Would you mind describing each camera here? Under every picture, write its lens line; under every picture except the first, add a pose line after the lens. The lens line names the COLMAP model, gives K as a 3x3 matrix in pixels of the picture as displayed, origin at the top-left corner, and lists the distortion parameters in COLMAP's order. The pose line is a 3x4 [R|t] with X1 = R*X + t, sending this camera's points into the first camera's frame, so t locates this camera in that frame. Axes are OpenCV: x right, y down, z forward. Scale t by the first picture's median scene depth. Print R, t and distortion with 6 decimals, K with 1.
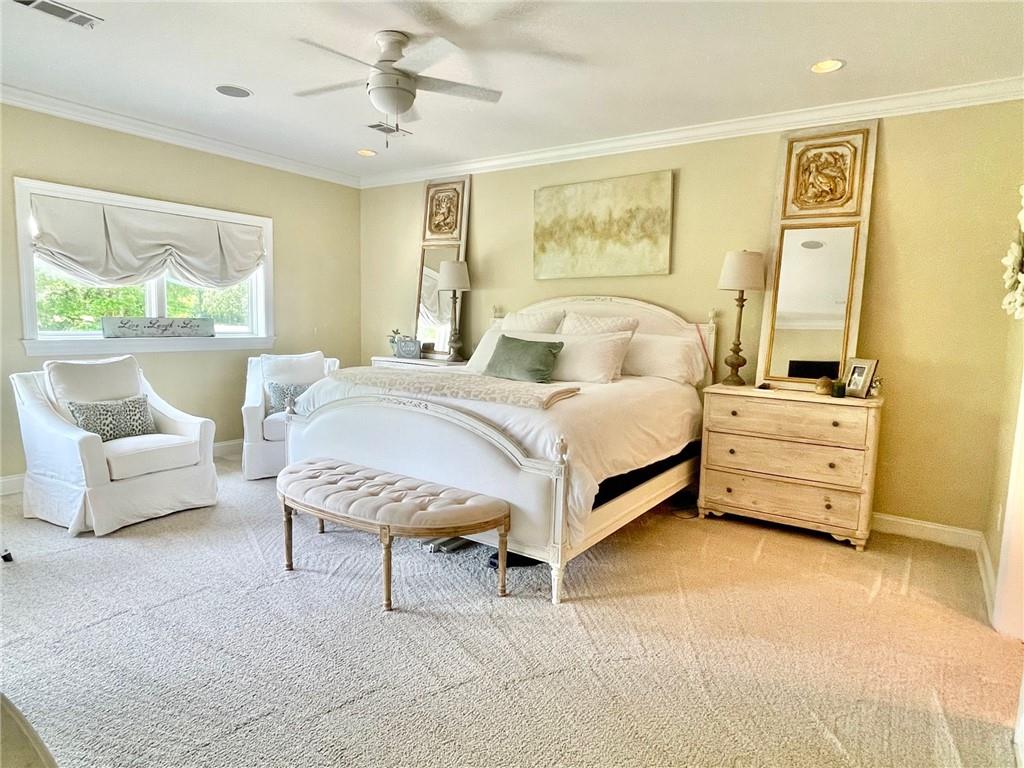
lens RADIAL K [[606.9, 0, 511.0], [0, 606.9, 382.8], [0, 0, 1]] dist [0.006166, -0.002440]
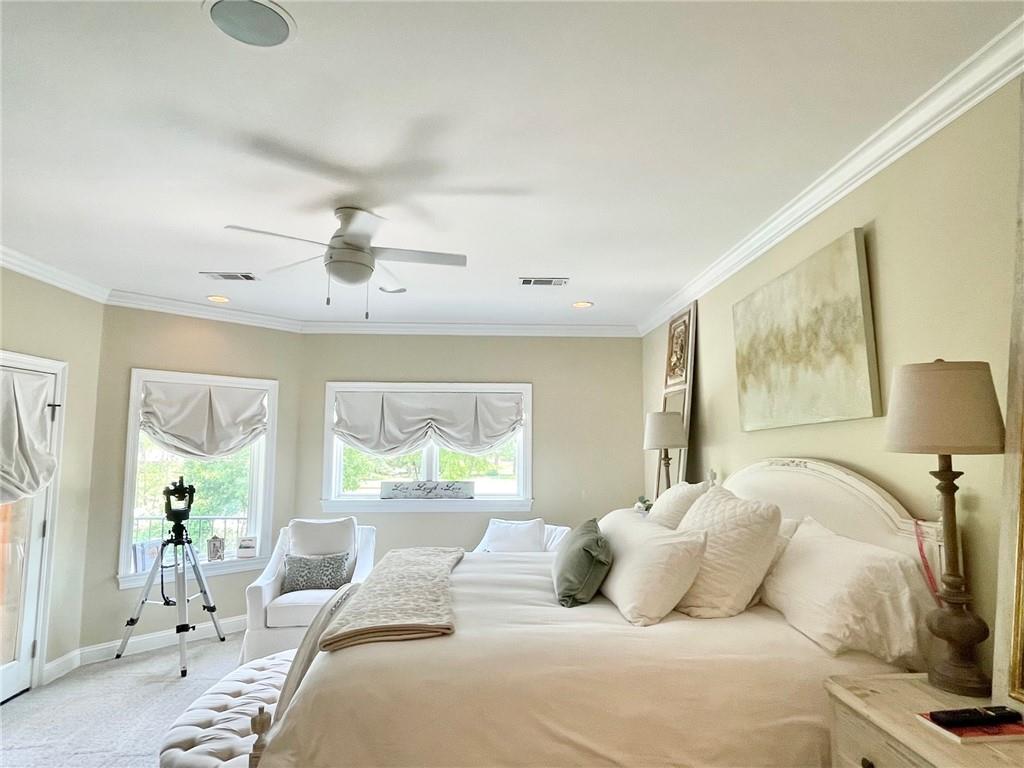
lens RADIAL K [[606.9, 0, 512.6], [0, 606.9, 385.6], [0, 0, 1]] dist [0.006166, -0.002440]
pose [[0.610568, -0.106599, -0.784757, 0.457715], [-0.072876, 0.979133, -0.189703, -0.081690], [0.788604, 0.173017, 0.590059, 0.435380]]
